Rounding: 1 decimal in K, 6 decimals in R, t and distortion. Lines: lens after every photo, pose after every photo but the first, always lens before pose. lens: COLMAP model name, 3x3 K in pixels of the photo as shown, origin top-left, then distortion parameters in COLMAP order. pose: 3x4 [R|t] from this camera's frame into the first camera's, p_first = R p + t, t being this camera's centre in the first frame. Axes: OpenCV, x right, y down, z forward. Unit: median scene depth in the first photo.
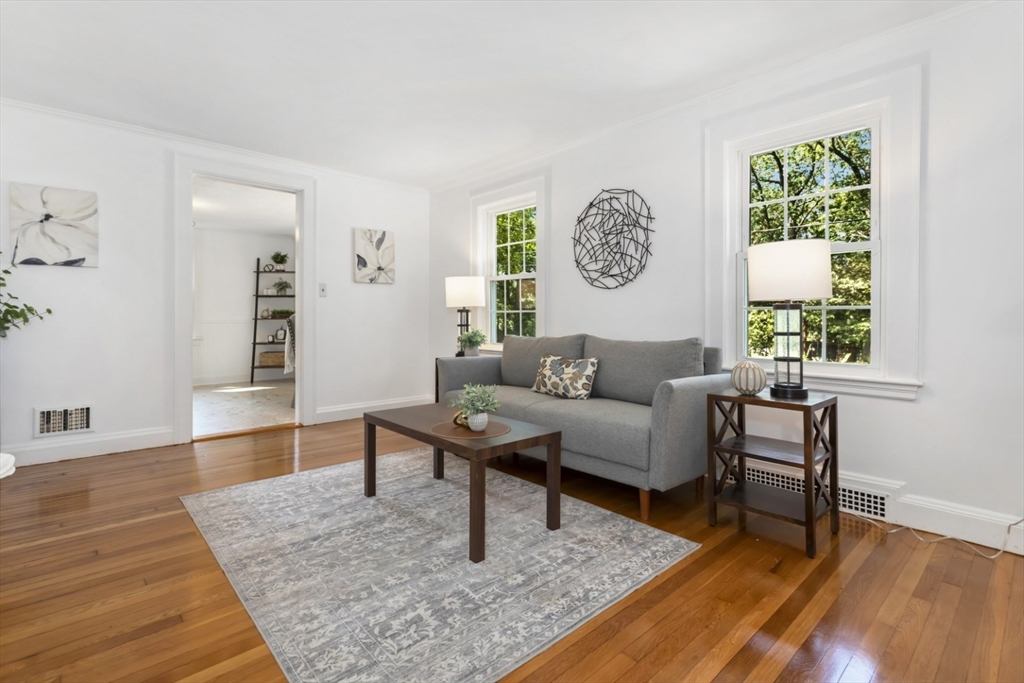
lens RADIAL K [[495.5, 0, 518.0], [0, 495.5, 315.1], [0, 0, 1]] dist [-0.000605, 0.000212]
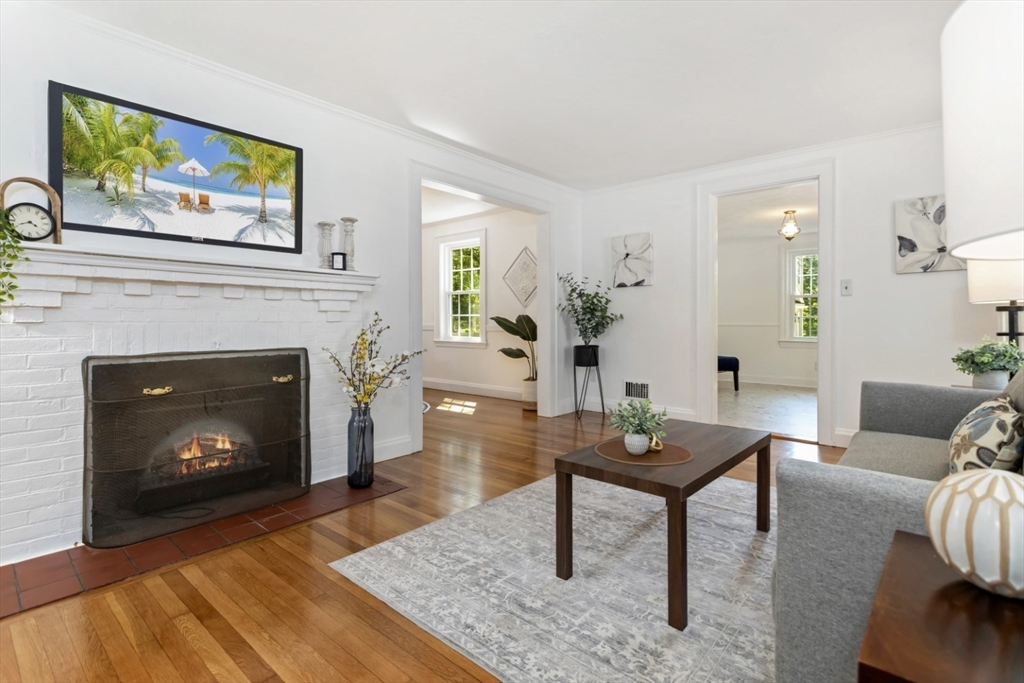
lens RADIAL K [[495.5, 0, 512.7], [0, 495.5, 319.9], [0, 0, 1]] dist [-0.000605, 0.000212]
pose [[0.084796, -0.003712, -0.996391, 0.737732], [0.005241, 0.999981, -0.003280, 0.005980], [0.996385, -0.004944, 0.084814, 0.712015]]
